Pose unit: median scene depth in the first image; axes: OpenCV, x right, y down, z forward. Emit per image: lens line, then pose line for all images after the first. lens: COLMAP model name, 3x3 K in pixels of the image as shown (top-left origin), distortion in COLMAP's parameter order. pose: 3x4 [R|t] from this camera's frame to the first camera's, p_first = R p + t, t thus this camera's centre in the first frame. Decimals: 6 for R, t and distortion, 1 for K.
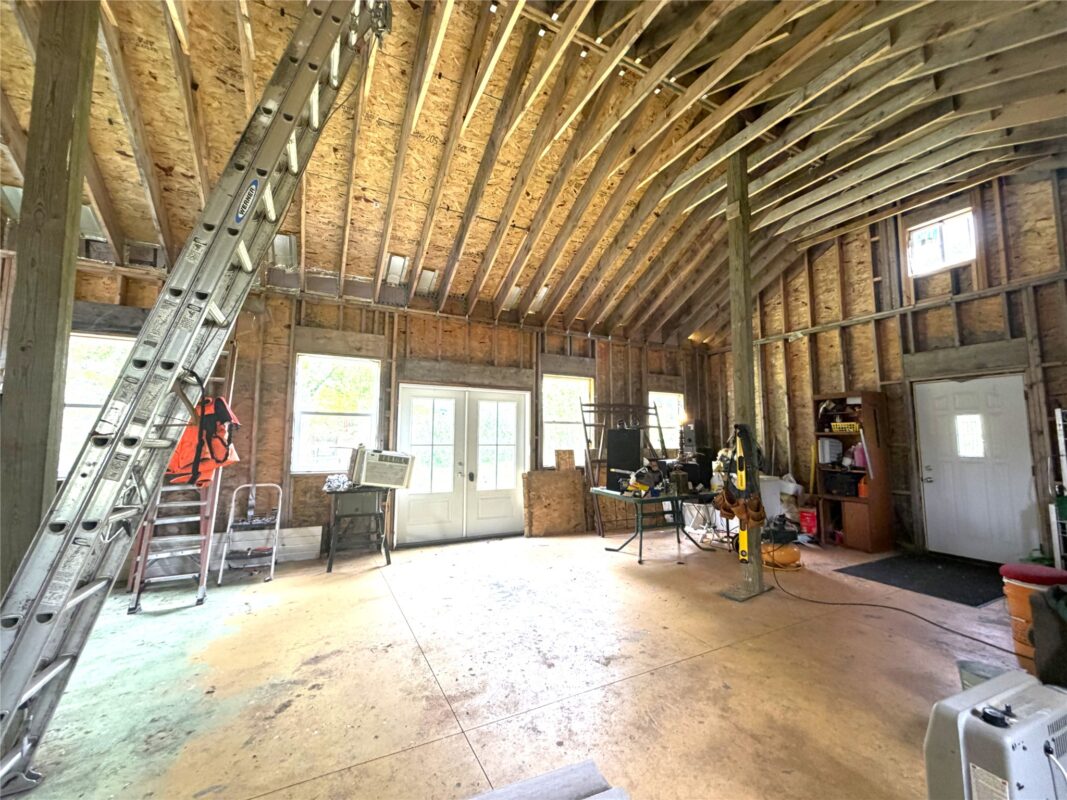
lens RADIAL K [[424.3, 0, 532.3], [0, 424.3, 402.4], [0, 0, 1]] dist [-0.003910, -0.000022]
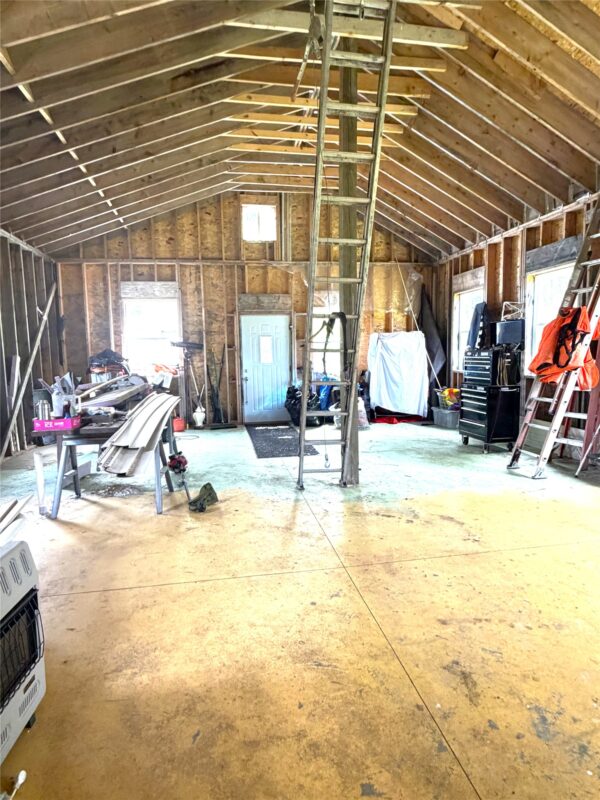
lens RADIAL K [[450.1, 0, 298.1], [0, 450.1, 400.6], [0, 0, 1]] dist [0.002514, 0.000143]
pose [[-0.297336, 0.101941, -0.949315, 0.446621], [0.094023, 0.992577, 0.077138, 0.052588], [0.950132, -0.066321, -0.304713, 0.507516]]
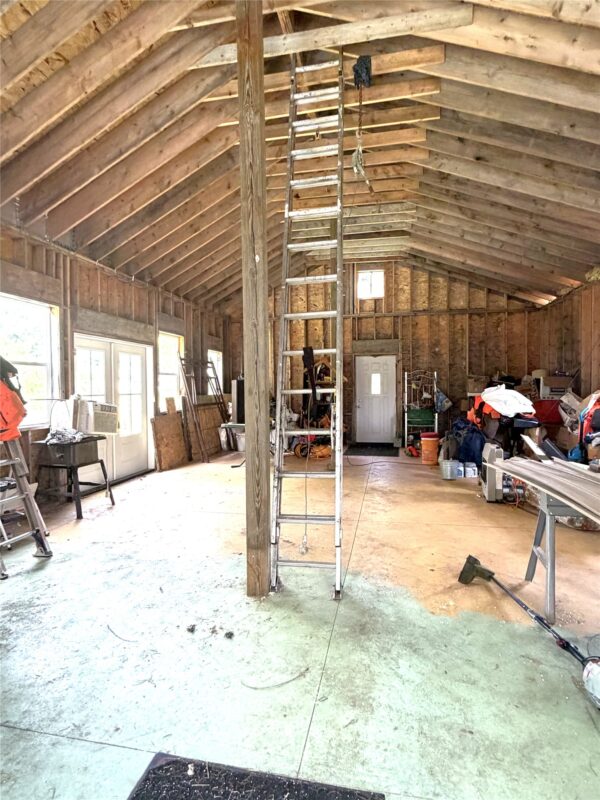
lens RADIAL K [[446.1, 0, 298.5], [0, 446.1, 398.1], [0, 0, 1]] dist [-0.001738, -0.000084]
pose [[0.624175, -0.029571, 0.780724, -0.812466], [-0.056293, 0.994984, 0.082692, -0.009357], [-0.779254, -0.095564, 0.619380, -0.045979]]
